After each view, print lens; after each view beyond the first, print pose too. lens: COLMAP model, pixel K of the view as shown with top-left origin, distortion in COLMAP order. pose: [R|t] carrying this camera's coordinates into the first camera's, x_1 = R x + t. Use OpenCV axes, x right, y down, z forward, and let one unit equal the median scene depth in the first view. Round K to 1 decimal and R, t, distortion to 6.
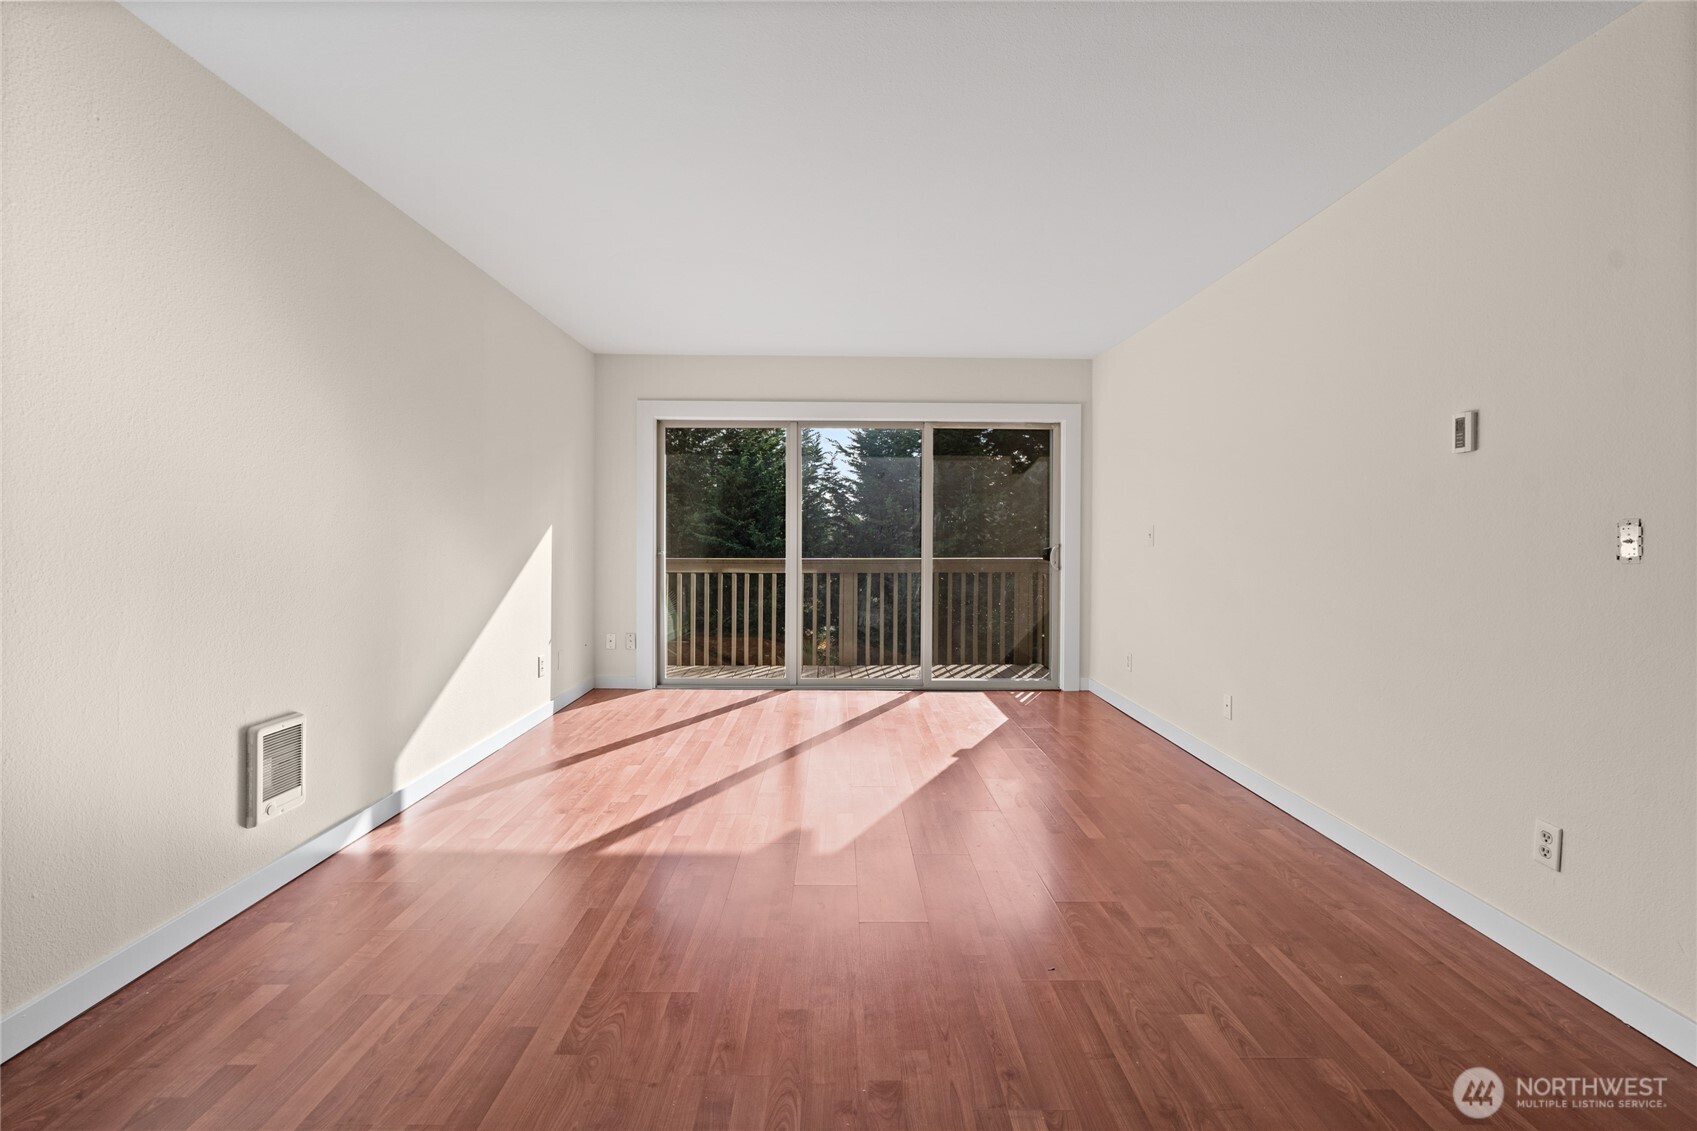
lens RADIAL K [[768.8, 0, 849.7], [0, 768.8, 541.1], [0, 0, 1]] dist [-0.004238, 0.000856]
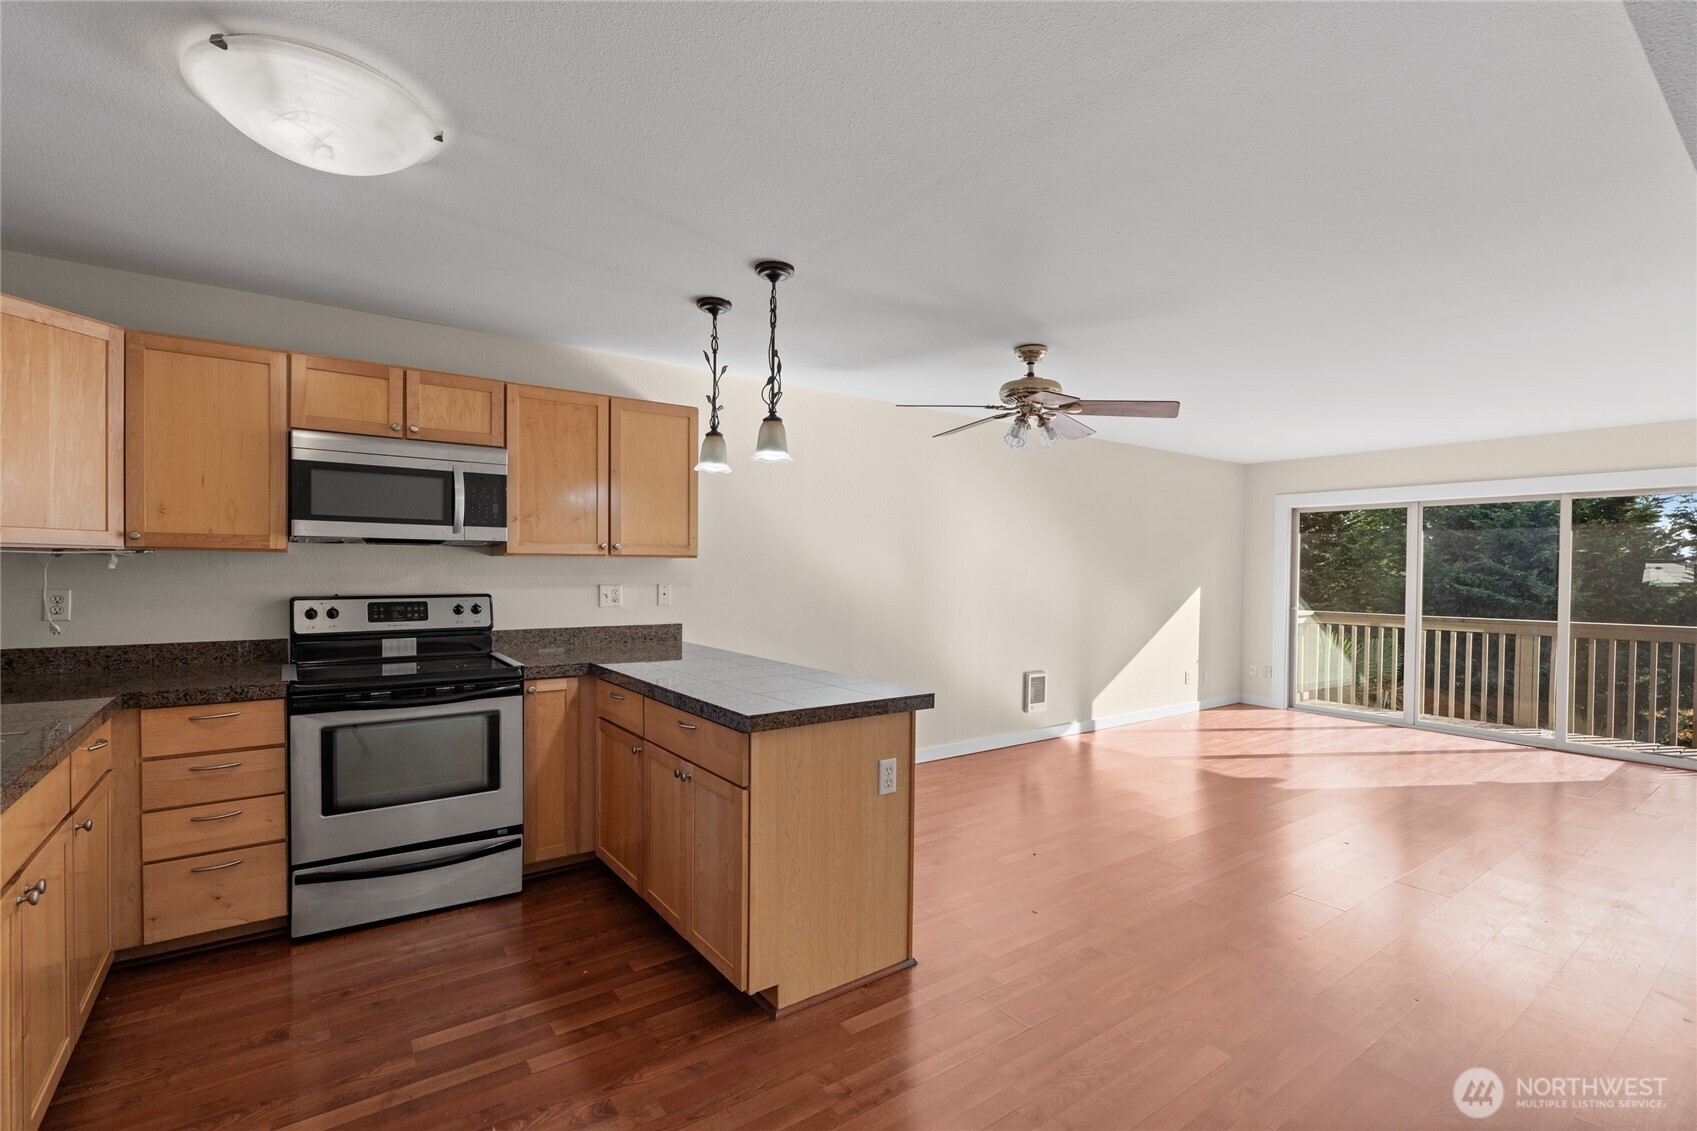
lens RADIAL K [[761.7, 0, 845.7], [0, 761.7, 581.9], [0, 0, 1]] dist [-0.010933, 0.005857]
pose [[0.573255, 0.013065, -0.819273, 0.387121], [-0.013722, 0.999886, 0.006343, -0.027950], [0.819262, 0.007606, 0.573369, -0.388134]]
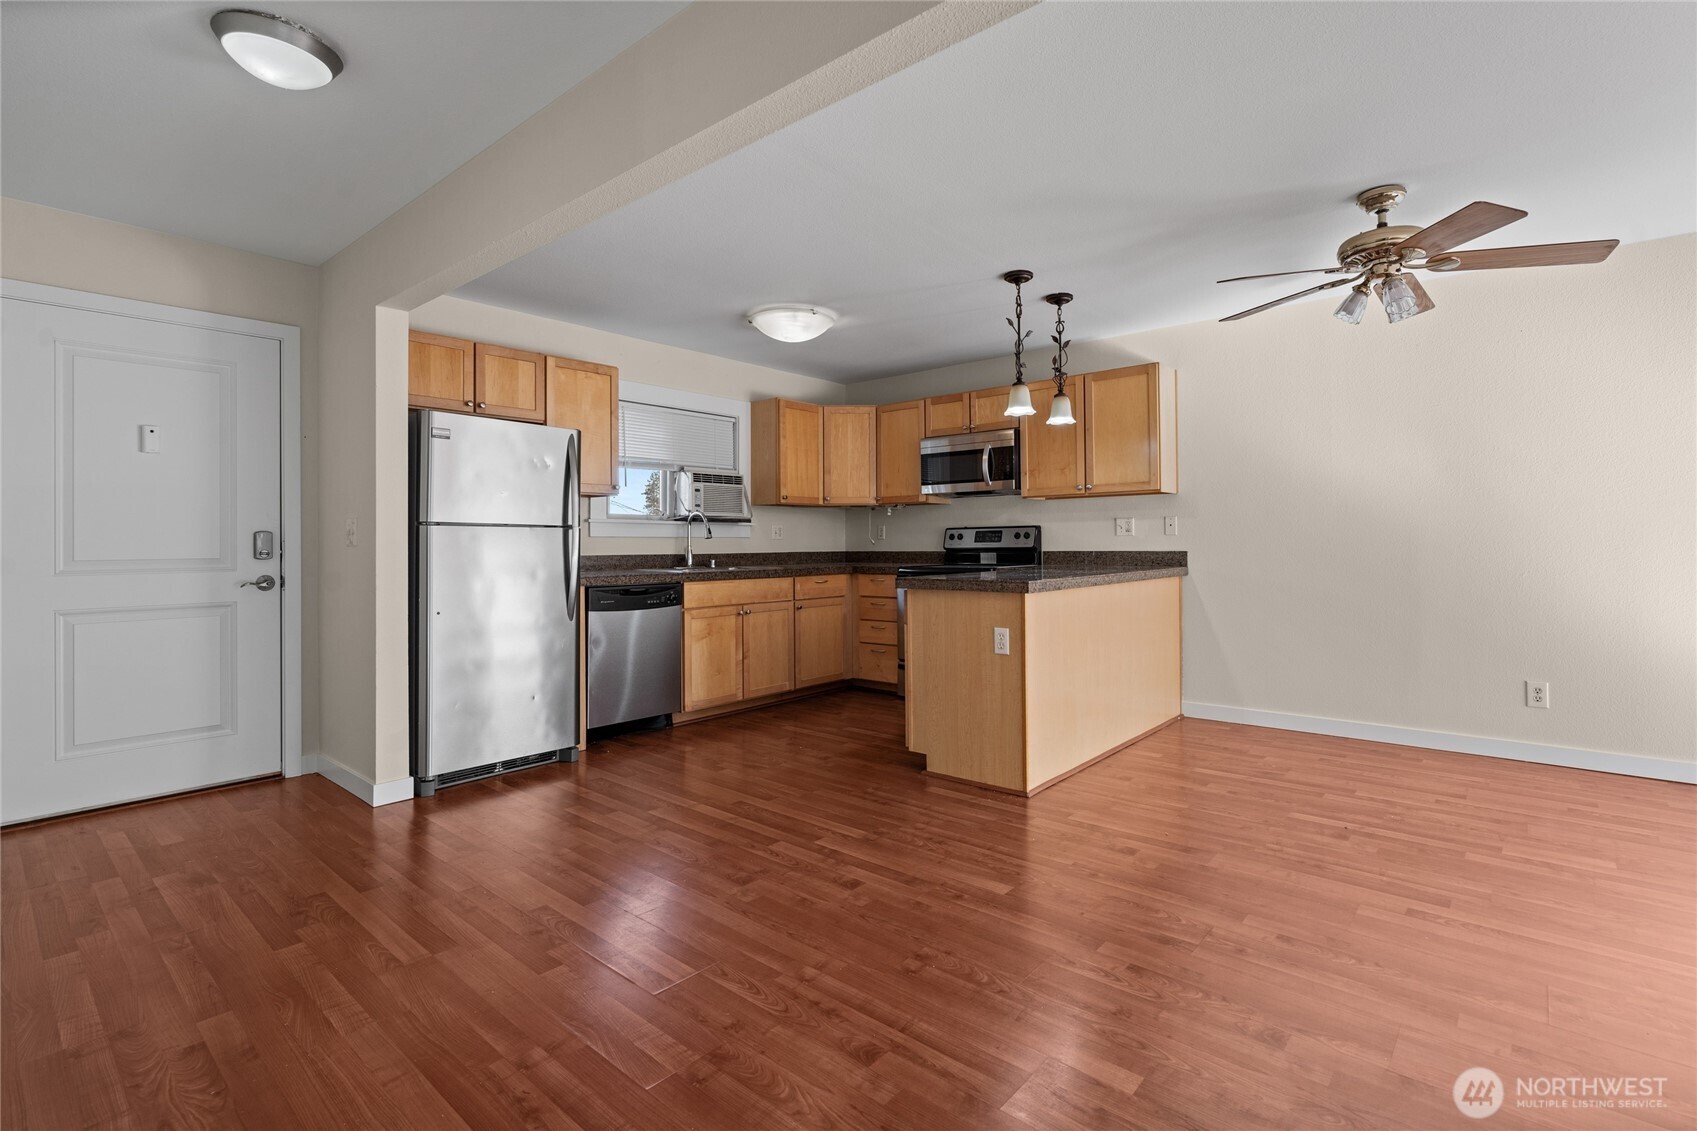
lens RADIAL K [[790.5, 0, 857.4], [0, 790.5, 540.9], [0, 0, 1]] dist [-0.005594, 0.000451]
pose [[-0.666725, -0.005211, -0.745285, 0.570926], [-0.005147, 0.999984, -0.002387, 0.012407], [0.745286, 0.002244, -0.666742, 0.213321]]
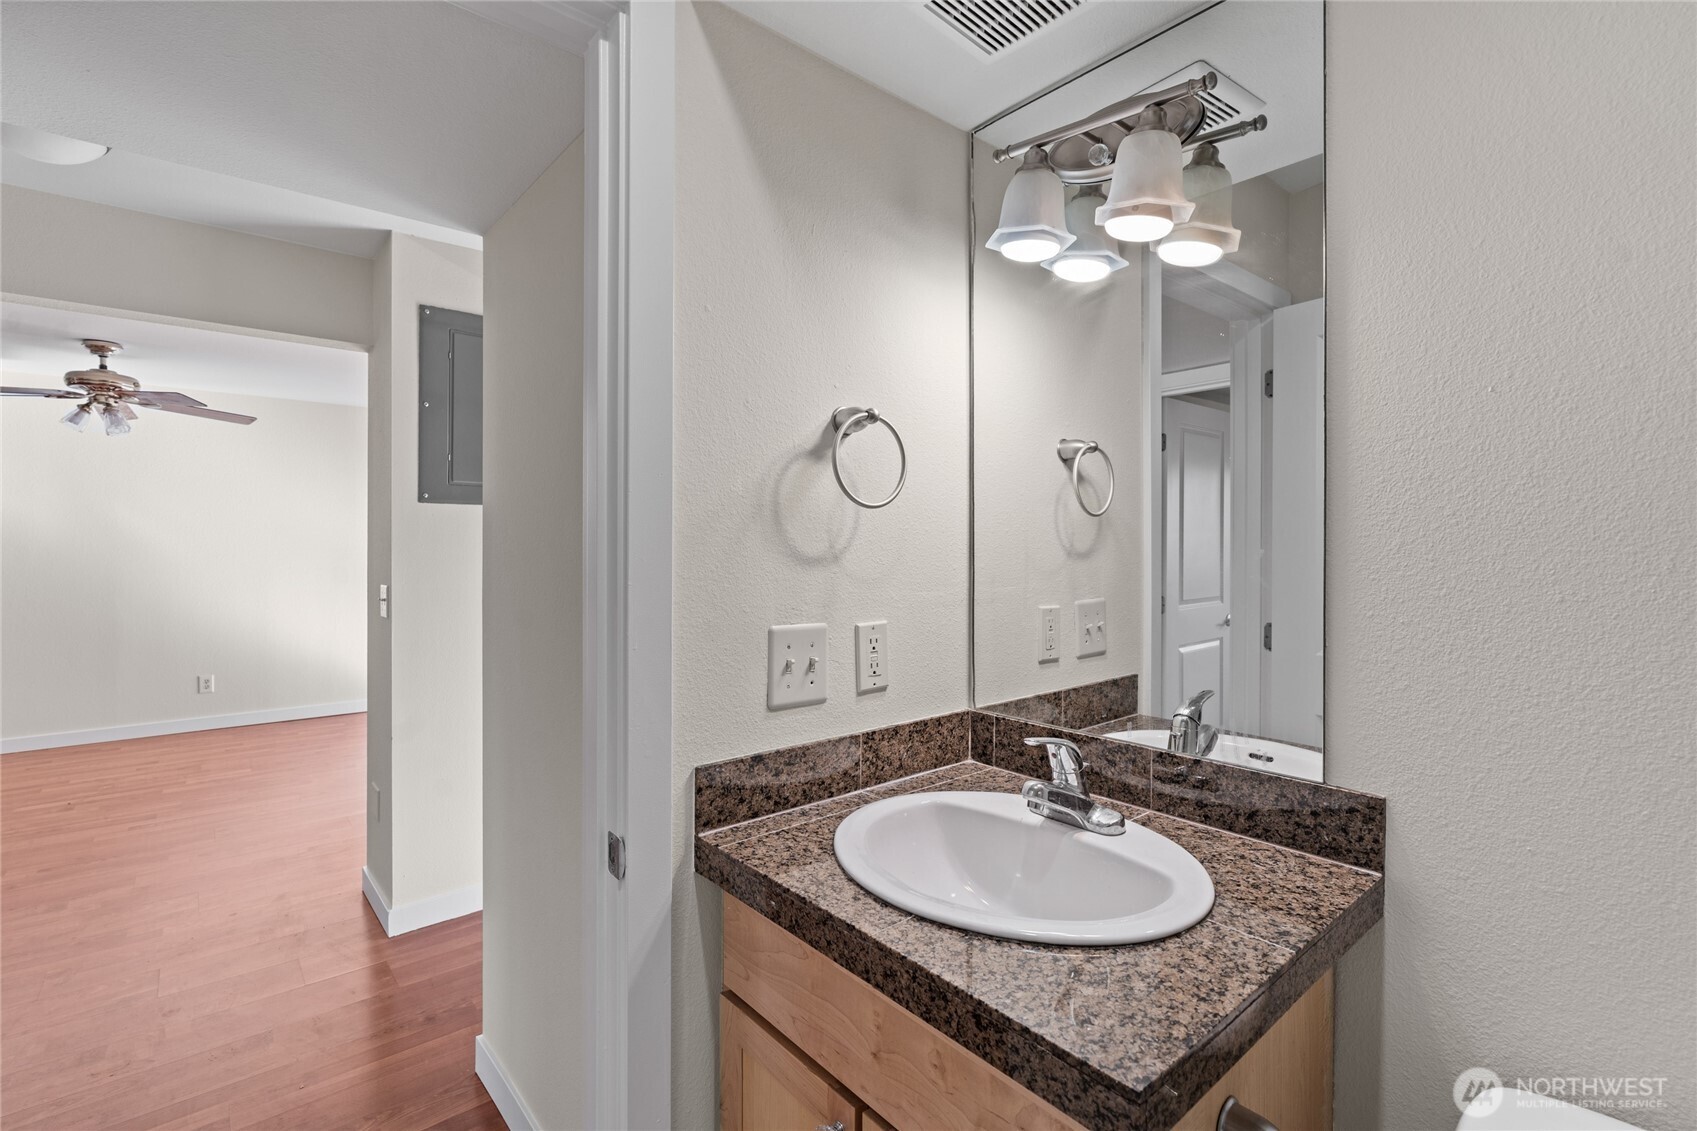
lens RADIAL K [[768.8, 0, 849.7], [0, 768.8, 541.1], [0, 0, 1]] dist [-0.004238, 0.000856]
pose [[0.634217, -0.011945, -0.773063, 0.954255], [-0.000743, 0.999871, -0.016059, -0.027559], [0.773155, 0.010759, 0.634126, 0.210508]]
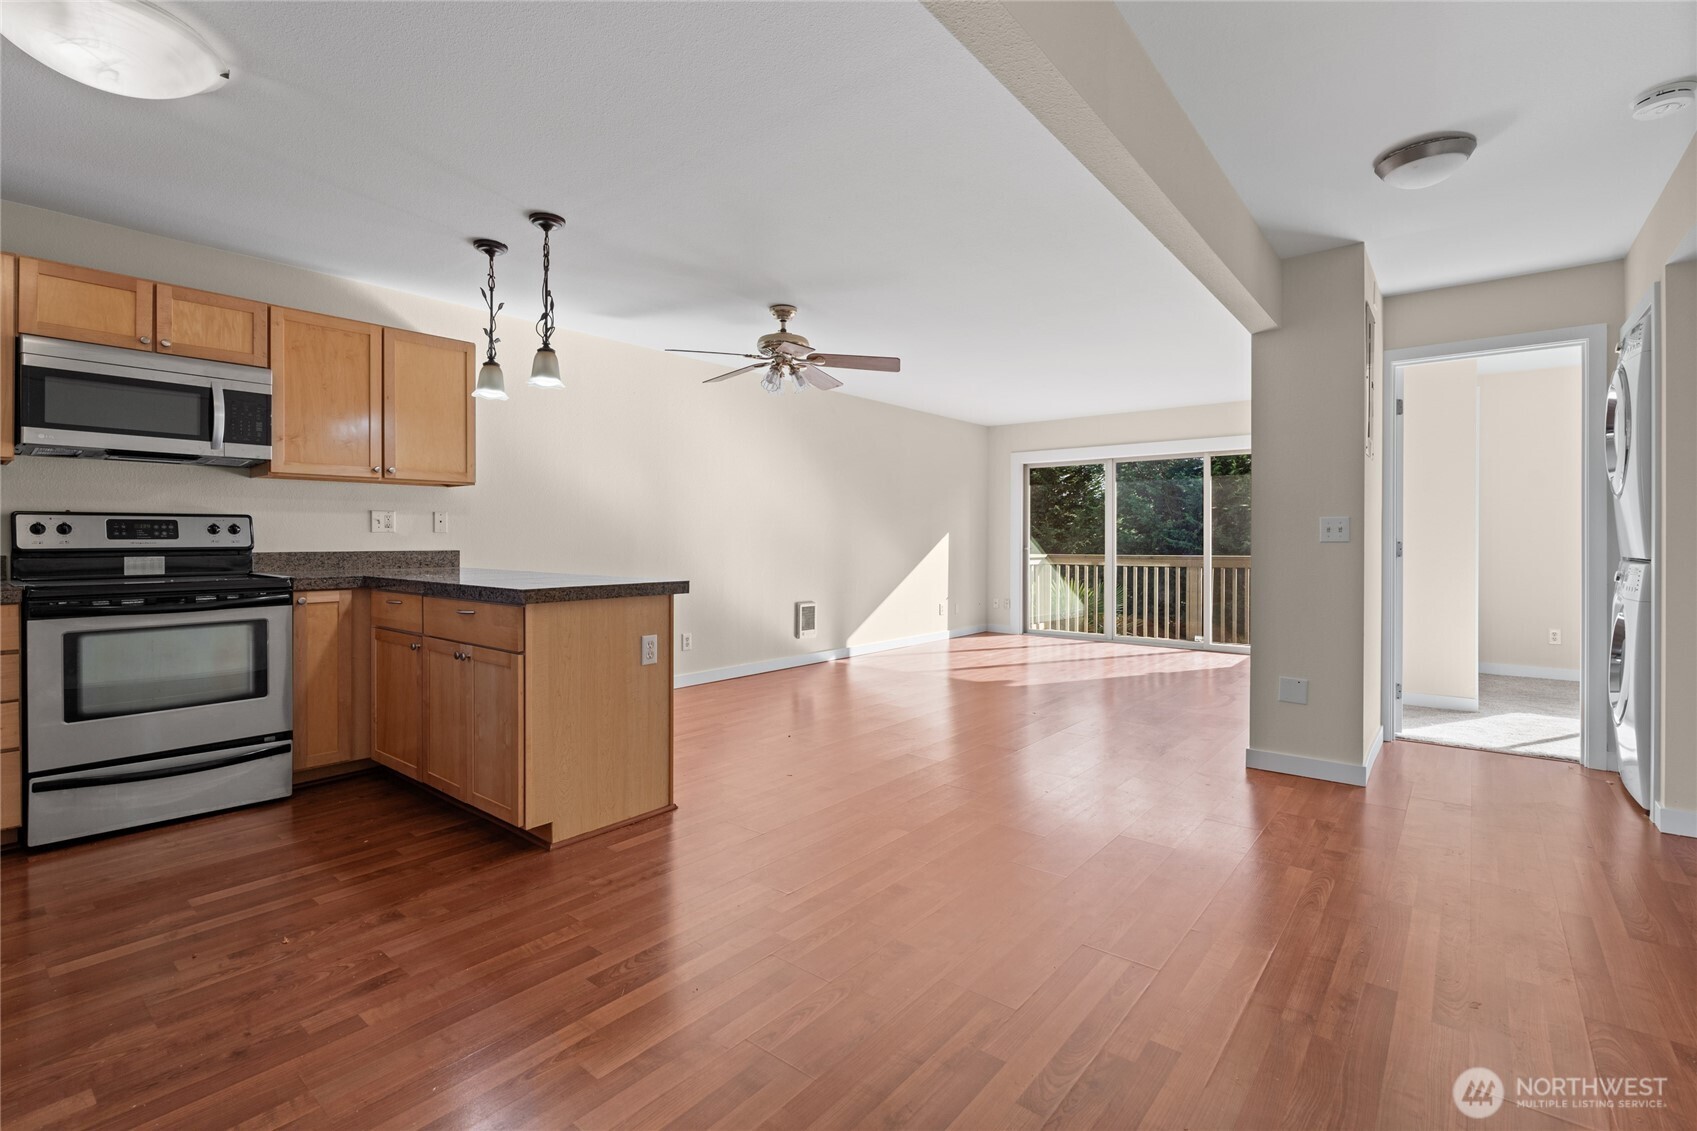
lens RADIAL K [[768.8, 0, 849.7], [0, 768.8, 541.1], [0, 0, 1]] dist [-0.004238, 0.000856]
pose [[0.765190, -0.005197, -0.643783, 0.492601], [-0.002083, 0.999942, -0.010548, 0.017476], [0.643801, 0.009412, 0.765135, -0.434574]]
